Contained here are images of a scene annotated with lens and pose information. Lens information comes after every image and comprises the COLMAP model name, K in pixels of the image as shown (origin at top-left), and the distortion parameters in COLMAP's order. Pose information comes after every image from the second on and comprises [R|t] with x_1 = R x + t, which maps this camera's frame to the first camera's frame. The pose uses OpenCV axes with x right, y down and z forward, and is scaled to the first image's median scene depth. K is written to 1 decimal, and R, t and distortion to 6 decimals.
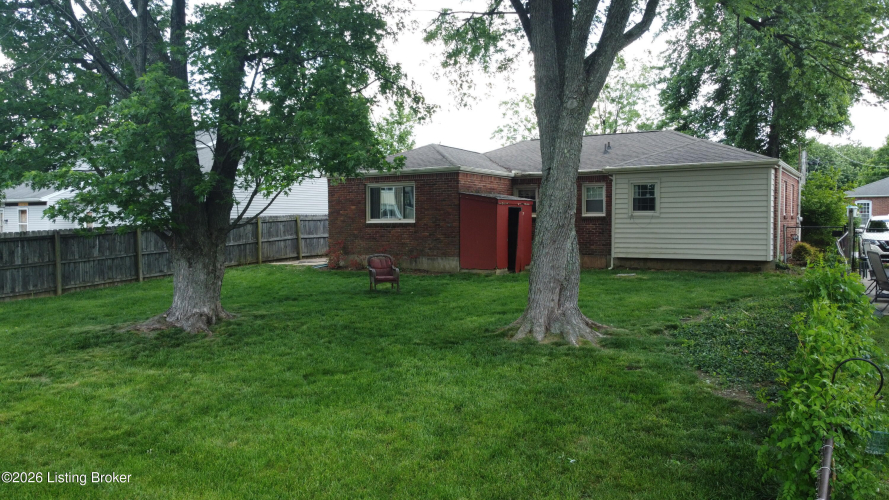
lens RADIAL K [[679.0, 0, 442.2], [0, 679.0, 244.0], [0, 0, 1]] dist [0.003527, -0.005079]
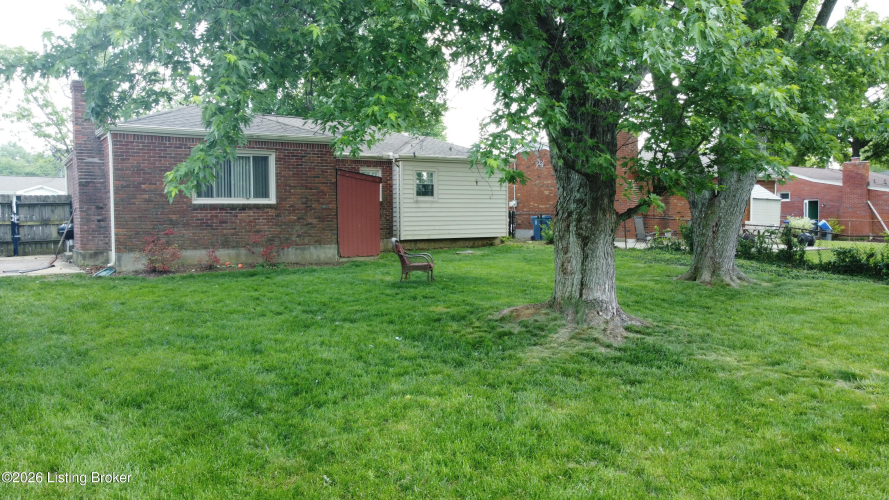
lens RADIAL K [[680.0, 0, 443.0], [0, 680.0, 241.7], [0, 0, 1]] dist [-0.000884, -0.006508]
pose [[0.407343, -0.032646, 0.912692, -1.230790], [0.038862, 0.999075, 0.018391, 0.010113], [-0.912448, 0.027978, 0.408235, 0.924841]]
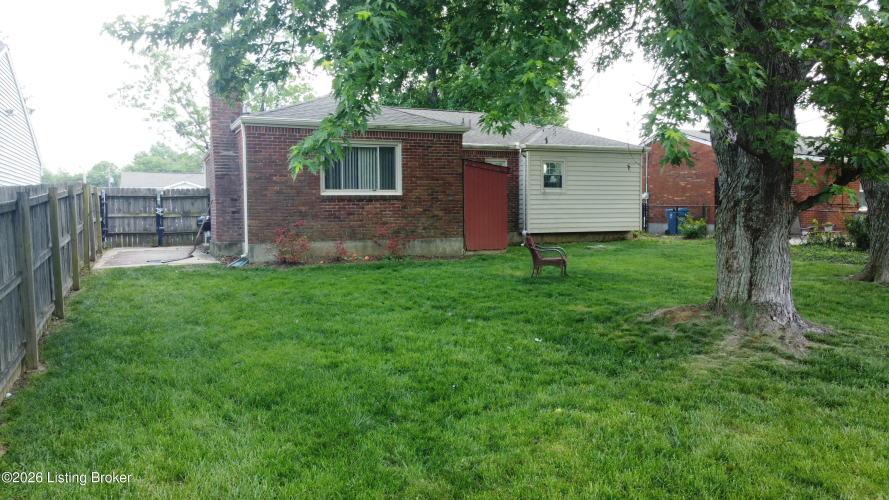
lens RADIAL K [[679.0, 0, 442.2], [0, 679.0, 244.0], [0, 0, 1]] dist [0.003527, -0.005079]
pose [[0.559076, -0.039208, 0.828189, -1.183030], [0.035254, 0.999102, 0.023500, 0.013036], [-0.828367, 0.016059, 0.559956, 0.976202]]
